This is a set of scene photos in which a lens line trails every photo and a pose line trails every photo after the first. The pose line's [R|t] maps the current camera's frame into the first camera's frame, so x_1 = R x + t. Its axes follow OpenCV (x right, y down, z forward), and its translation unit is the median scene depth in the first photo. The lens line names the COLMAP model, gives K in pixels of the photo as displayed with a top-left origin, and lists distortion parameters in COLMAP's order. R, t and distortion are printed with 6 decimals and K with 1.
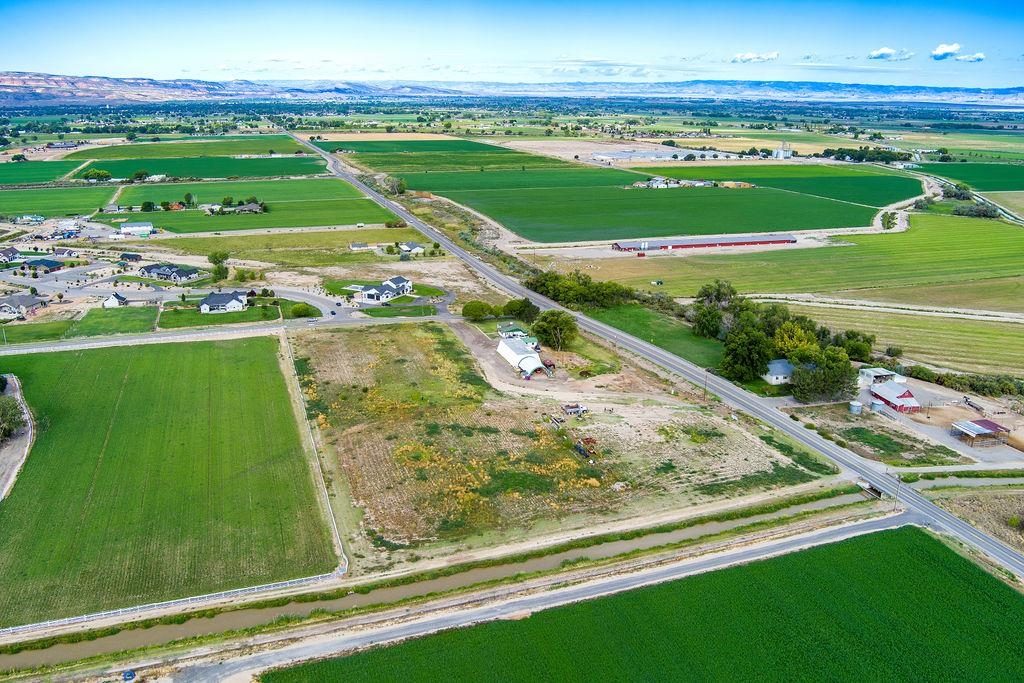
lens RADIAL K [[822.4, 0, 508.0], [0, 822.4, 336.3], [0, 0, 1]] dist [-0.078056, 0.018657]
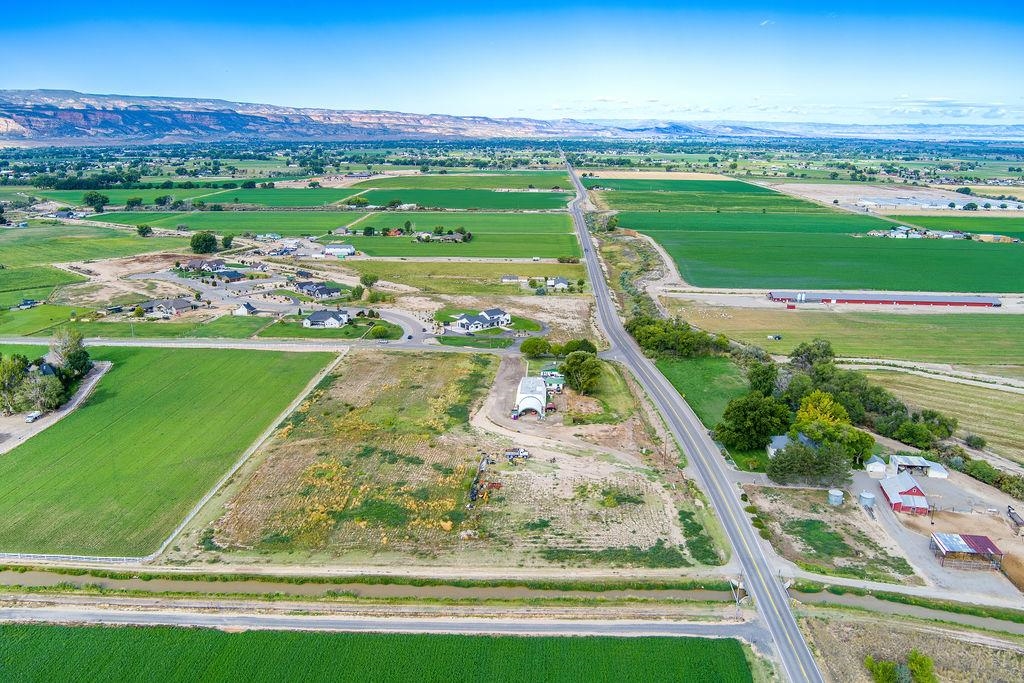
lens RADIAL K [[822.4, 0, 509.2], [0, 822.4, 341.6], [0, 0, 1]] dist [-0.078056, 0.018657]
pose [[0.929487, 0.088325, -0.358124, 0.292934], [-0.102408, 0.994531, -0.020511, -0.014997], [0.354354, 0.055739, 0.933449, 0.065015]]
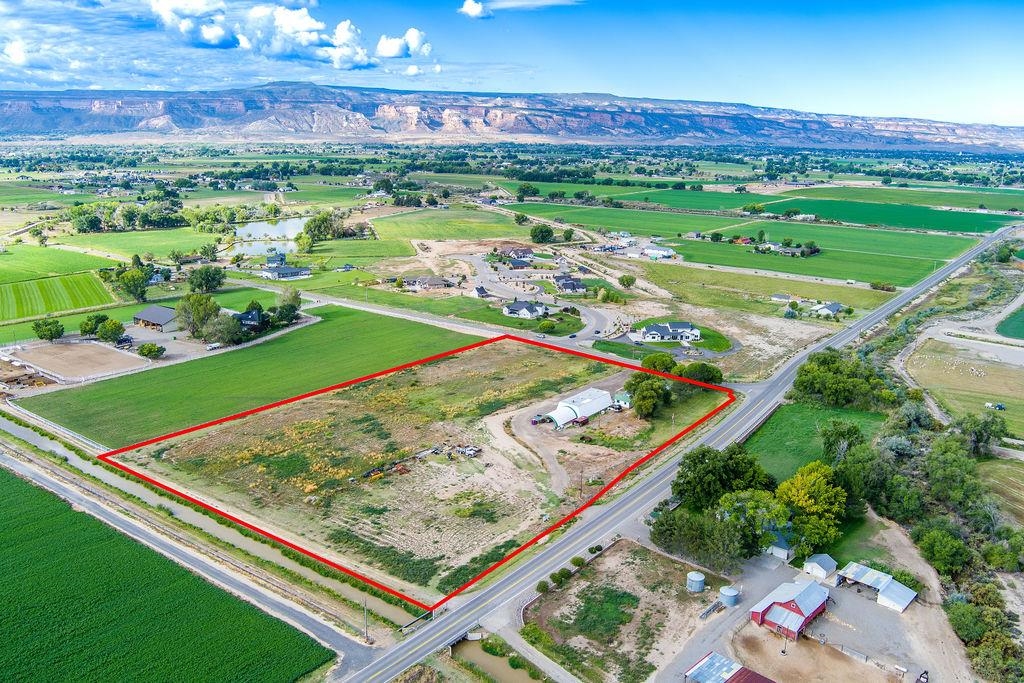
lens RADIAL K [[822.4, 0, 508.3], [0, 822.4, 341.8], [0, 0, 1]] dist [-0.078056, 0.018657]
pose [[0.552130, 0.206382, -0.807811, 0.621624], [-0.244844, 0.966296, 0.079524, -0.089081], [0.796996, 0.153880, 0.584053, 0.326891]]
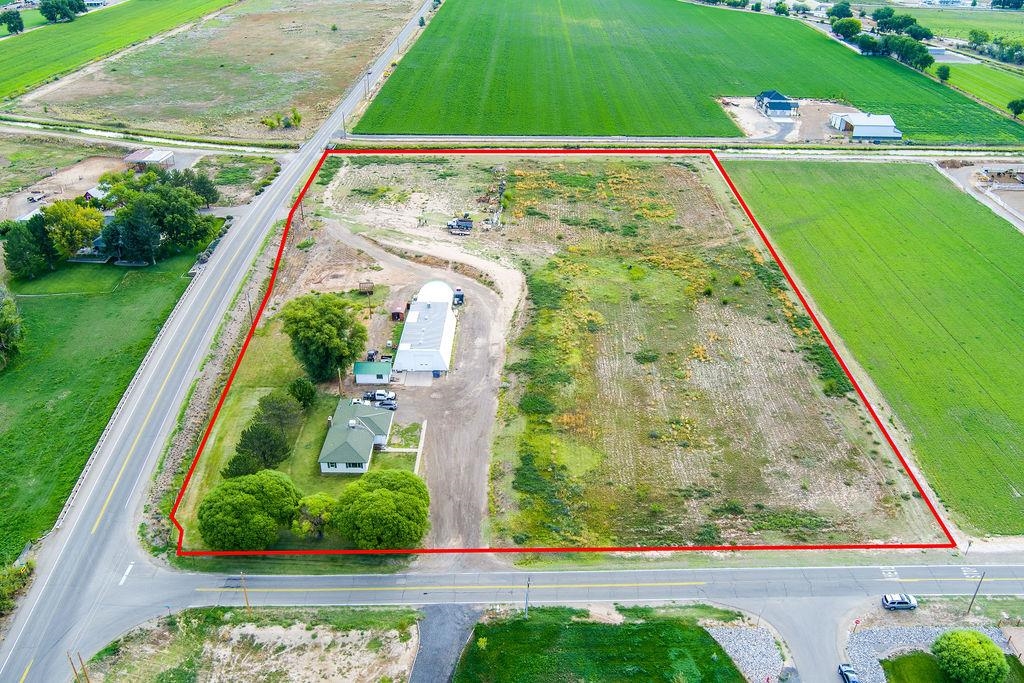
lens RADIAL K [[822.4, 0, 508.9], [0, 822.4, 340.7], [0, 0, 1]] dist [-0.078056, 0.018657]
pose [[-0.942004, -0.177210, 0.285000, -0.167376], [0.081729, 0.702520, 0.706955, -0.309648], [-0.325497, 0.689248, -0.647294, 1.168658]]
